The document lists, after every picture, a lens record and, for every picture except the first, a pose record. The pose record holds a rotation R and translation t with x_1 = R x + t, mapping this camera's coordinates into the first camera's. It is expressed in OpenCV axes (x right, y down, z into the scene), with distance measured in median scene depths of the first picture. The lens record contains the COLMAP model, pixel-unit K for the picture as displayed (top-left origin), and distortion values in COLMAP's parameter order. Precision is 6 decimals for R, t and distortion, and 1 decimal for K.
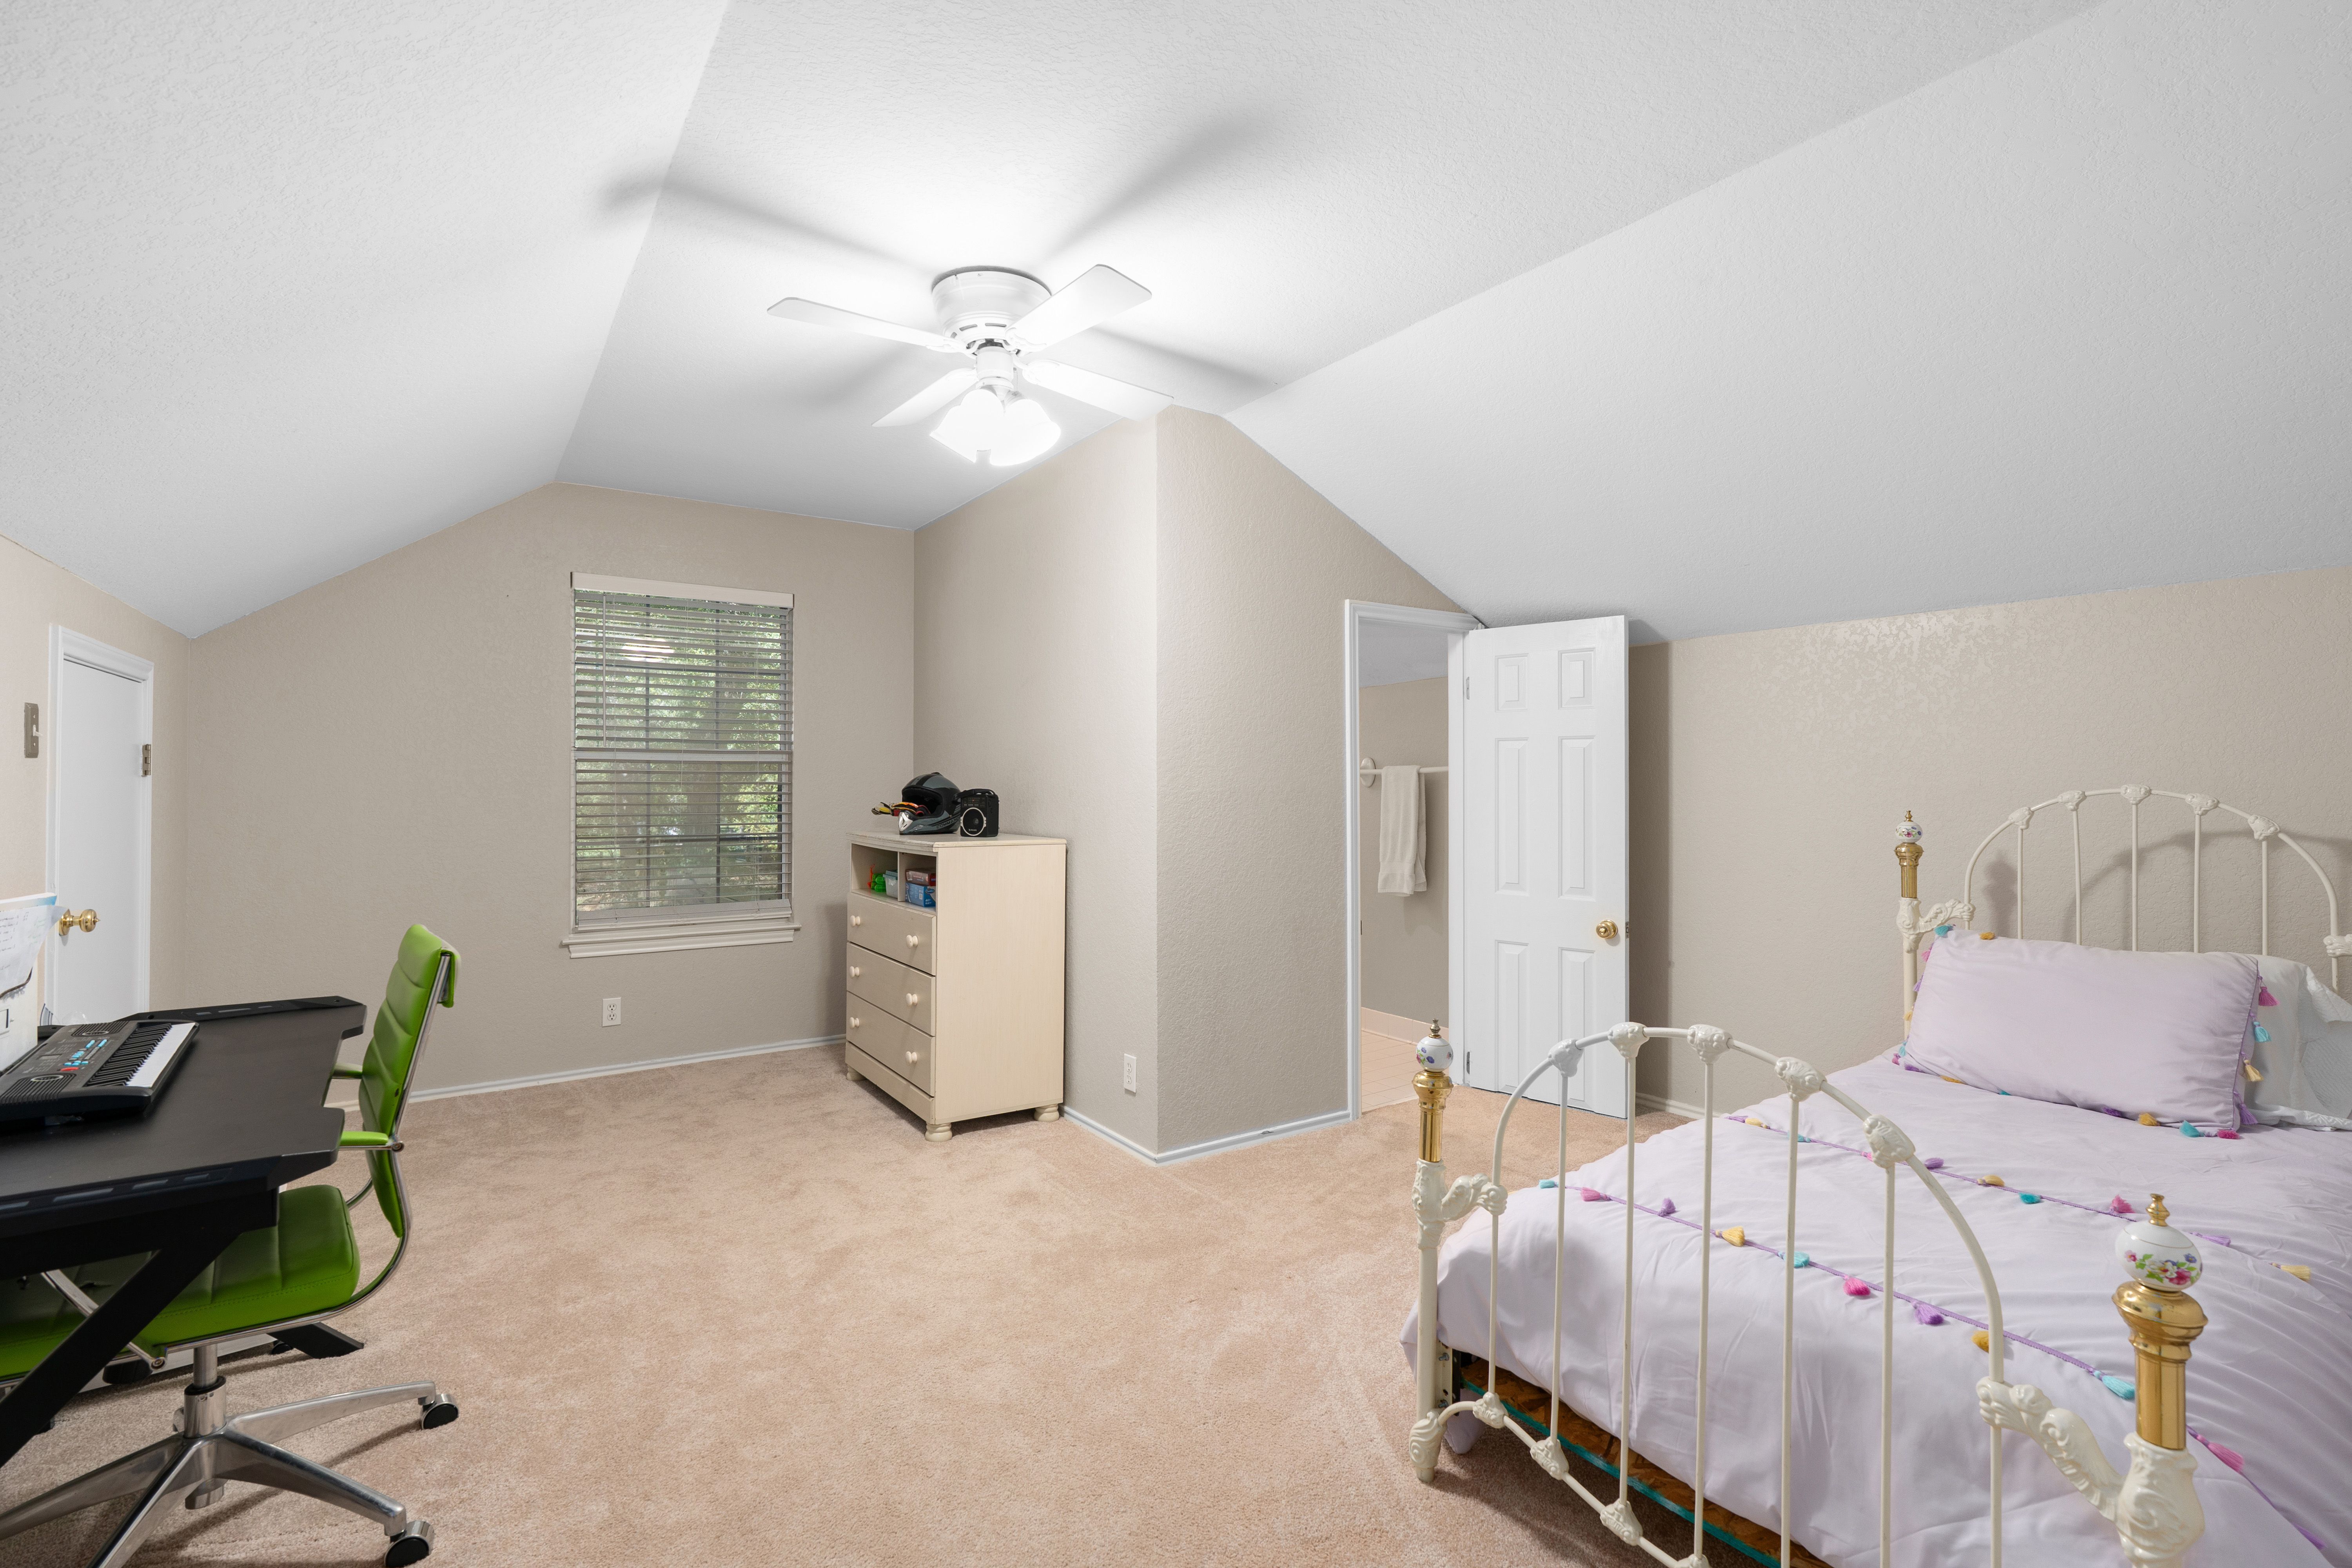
lens RADIAL K [[1076.0, 0, 1177.3], [0, 1076.0, 781.0], [0, 0, 1]] dist [-0.000725, 0.000584]
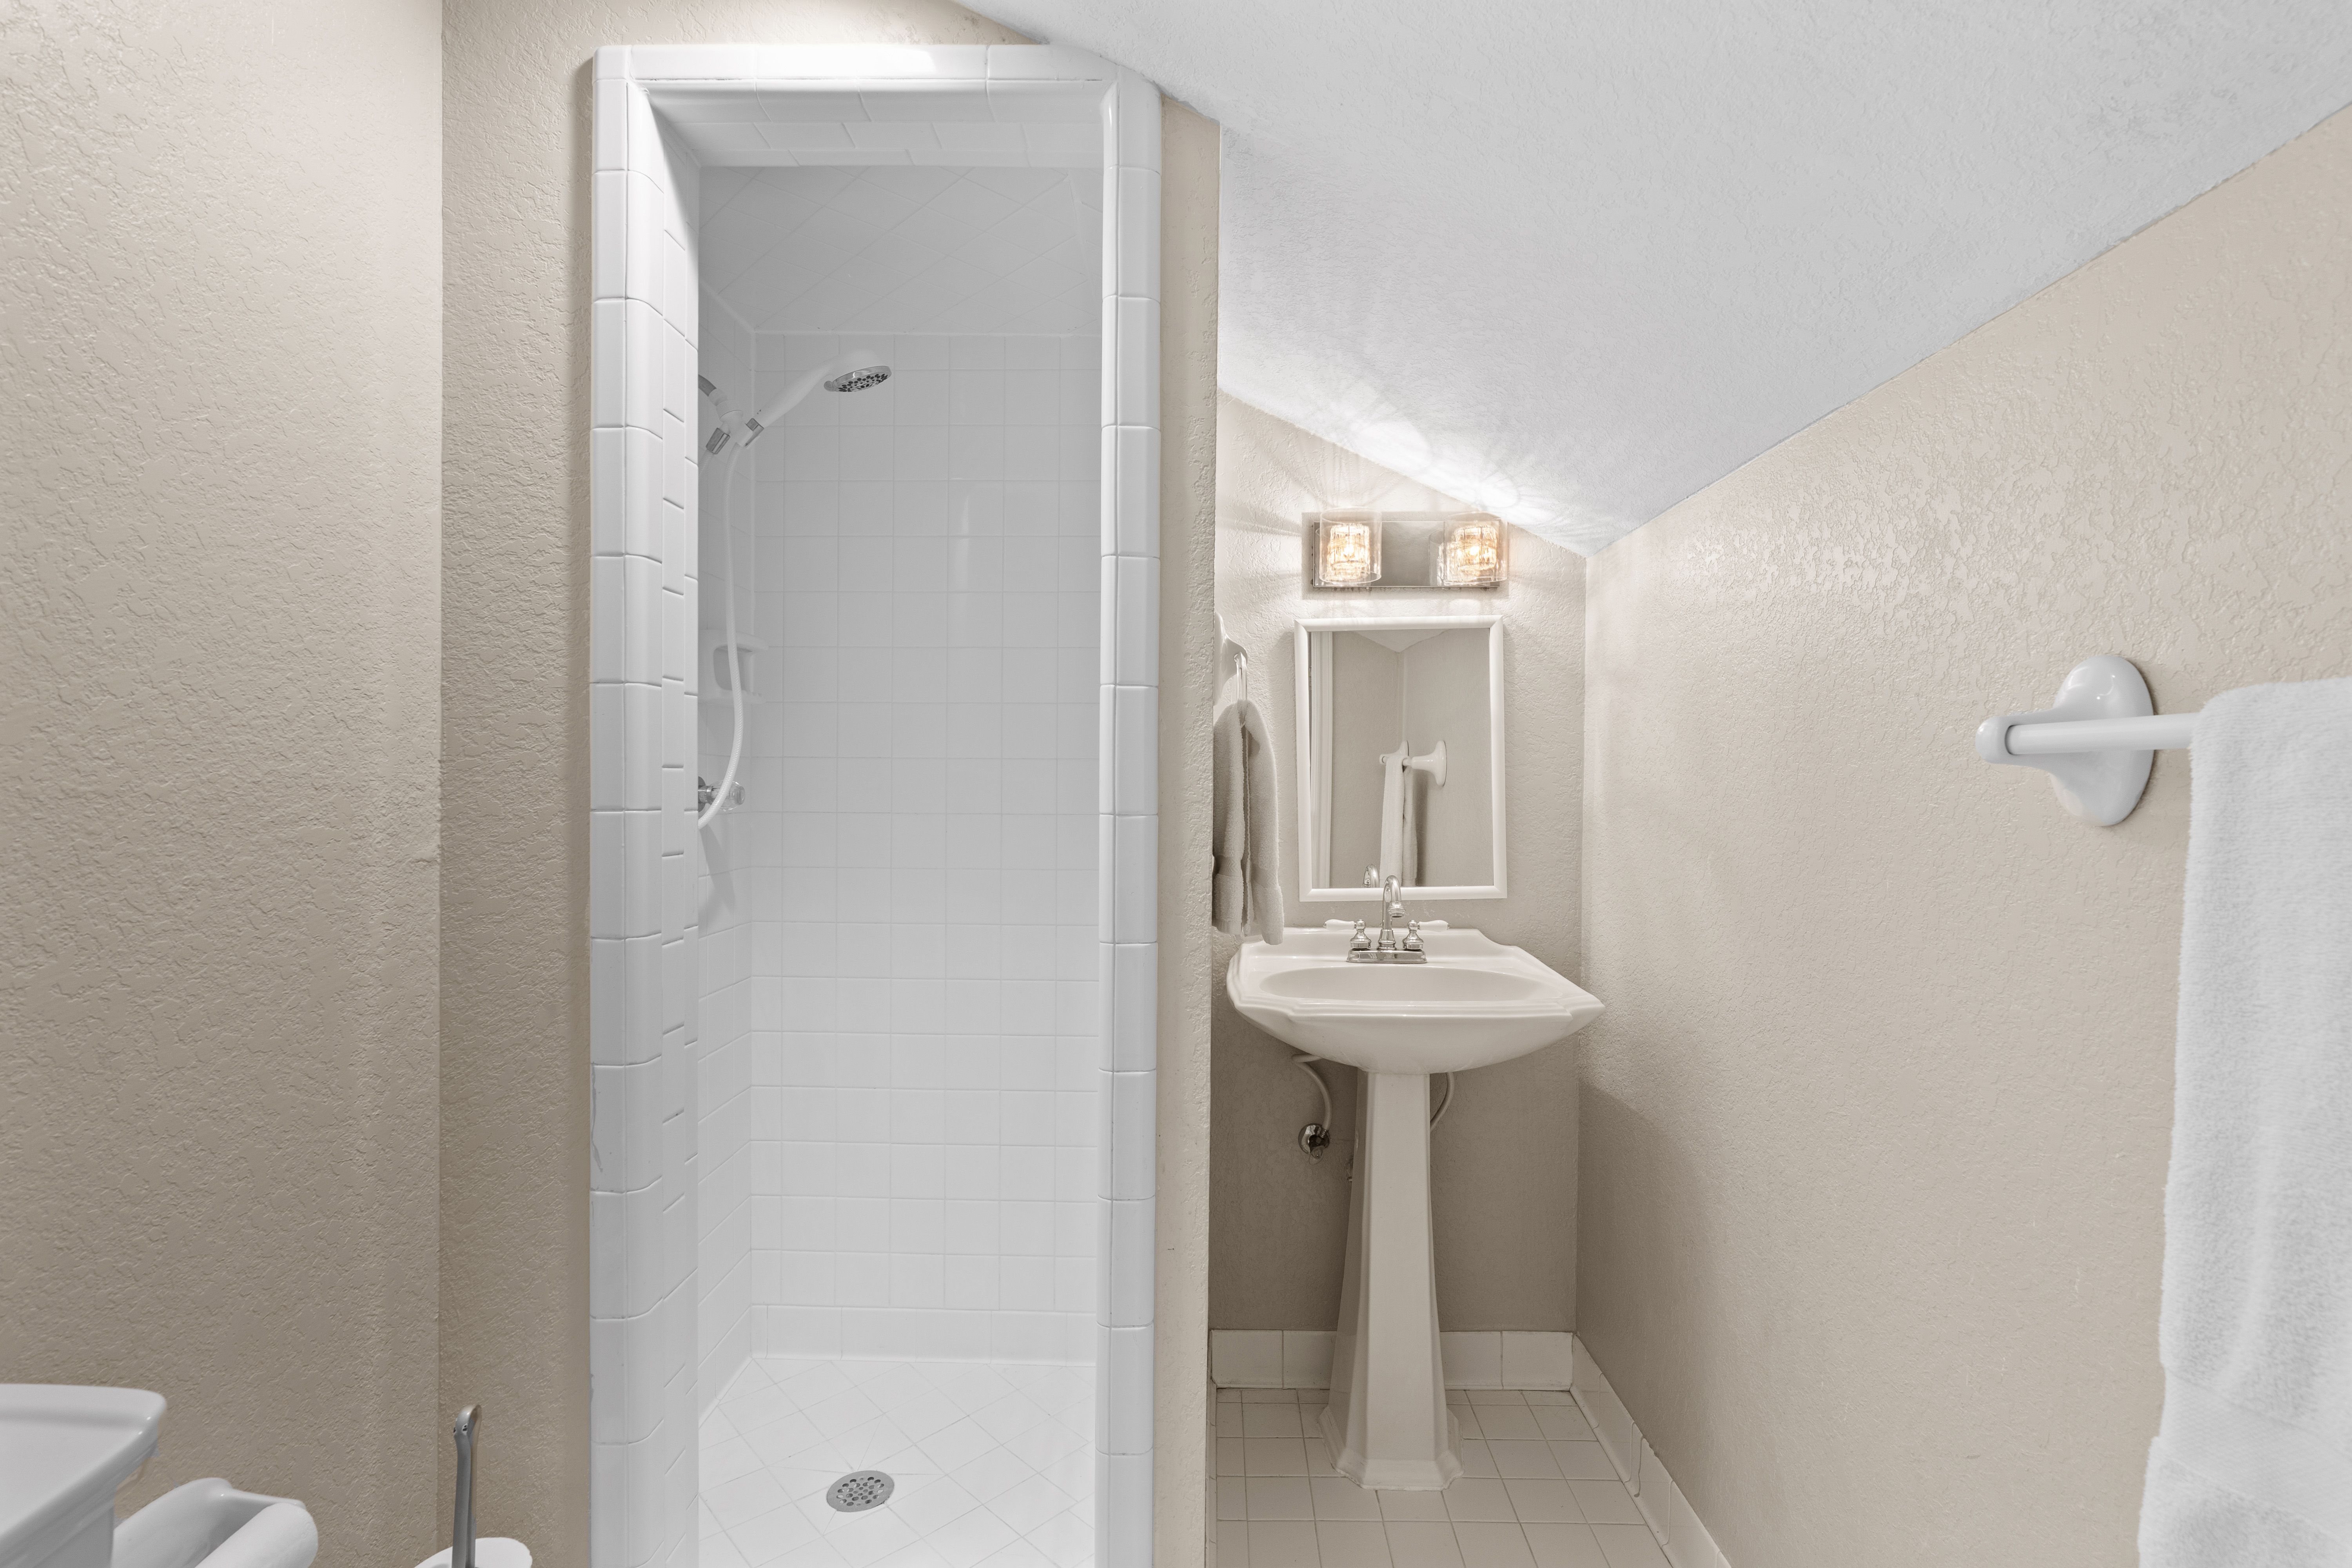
lens RADIAL K [[1076.0, 0, 1178.9], [0, 1076.0, 786.9], [0, 0, 1]] dist [-0.000725, 0.000584]
pose [[0.815530, -0.001932, -0.578712, 0.156571], [0.000981, 0.999998, -0.001957, -0.000031], [0.578714, 0.001028, 0.815530, 0.772265]]
